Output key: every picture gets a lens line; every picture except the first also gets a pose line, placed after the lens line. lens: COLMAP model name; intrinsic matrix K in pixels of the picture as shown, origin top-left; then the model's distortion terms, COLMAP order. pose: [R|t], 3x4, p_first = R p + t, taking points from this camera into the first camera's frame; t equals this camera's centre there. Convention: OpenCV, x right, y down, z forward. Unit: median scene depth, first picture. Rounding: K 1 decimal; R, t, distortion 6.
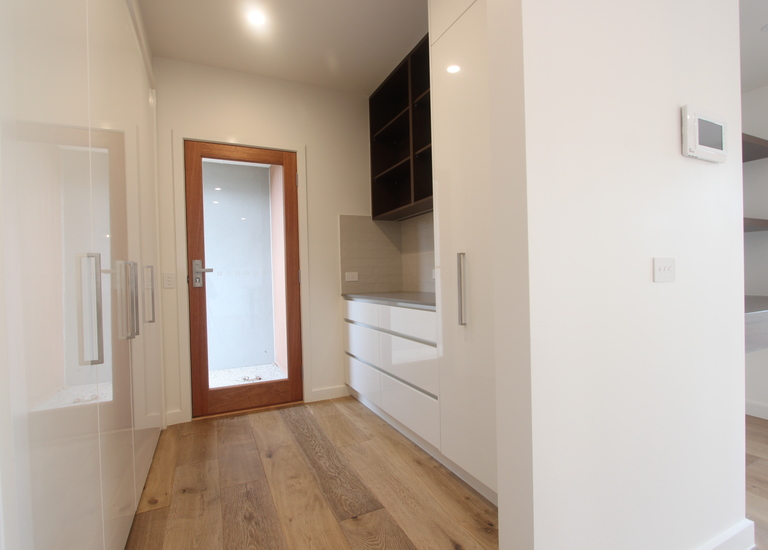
lens RADIAL K [[379.8, 0, 383.7], [0, 379.8, 280.8], [0, 0, 1]] dist [-0.014024, 0.000516]
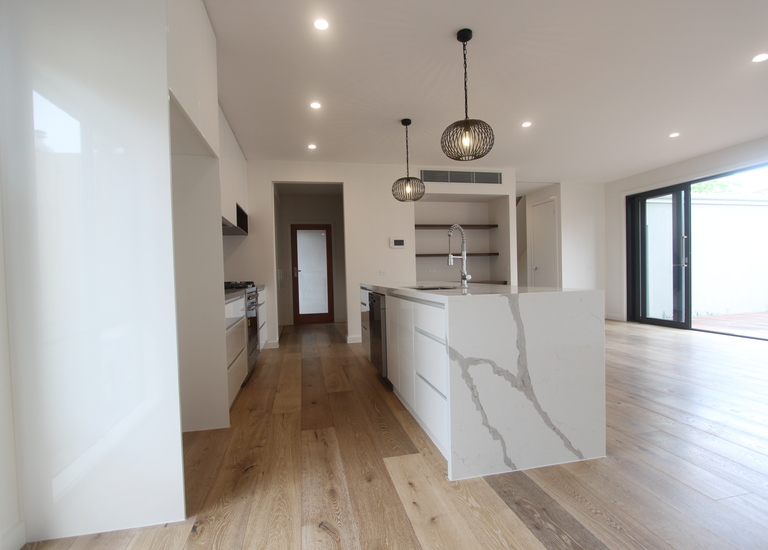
lens RADIAL K [[379.8, 0, 383.7], [0, 379.8, 280.8], [0, 0, 1]] dist [-0.014024, 0.000516]
pose [[0.974867, 0.003782, -0.222755, 0.855648], [-0.000669, 0.999901, 0.014050, 0.005543], [0.222786, -0.013547, 0.974773, -1.770897]]
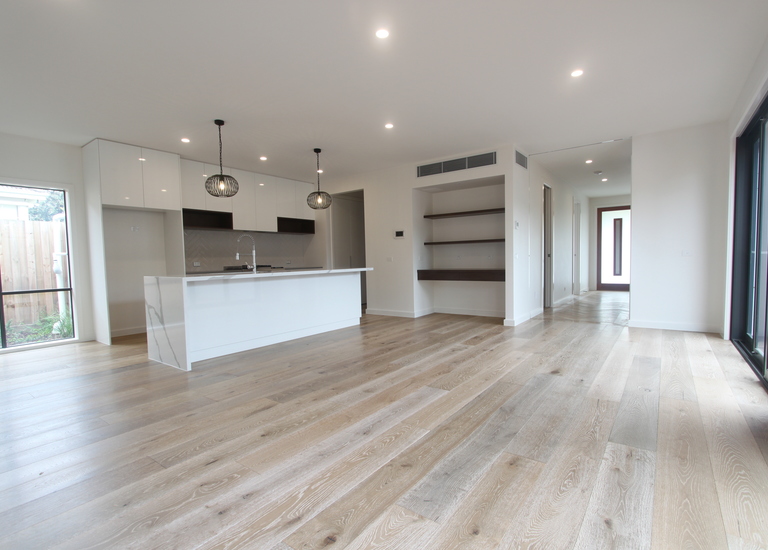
lens RADIAL K [[379.8, 0, 383.7], [0, 379.8, 280.8], [0, 0, 1]] dist [-0.014024, 0.000516]
pose [[0.471132, 0.063474, -0.879776, 2.762533], [-0.000832, 0.997439, 0.071518, -0.053726], [0.882063, -0.032962, 0.469978, -0.876202]]
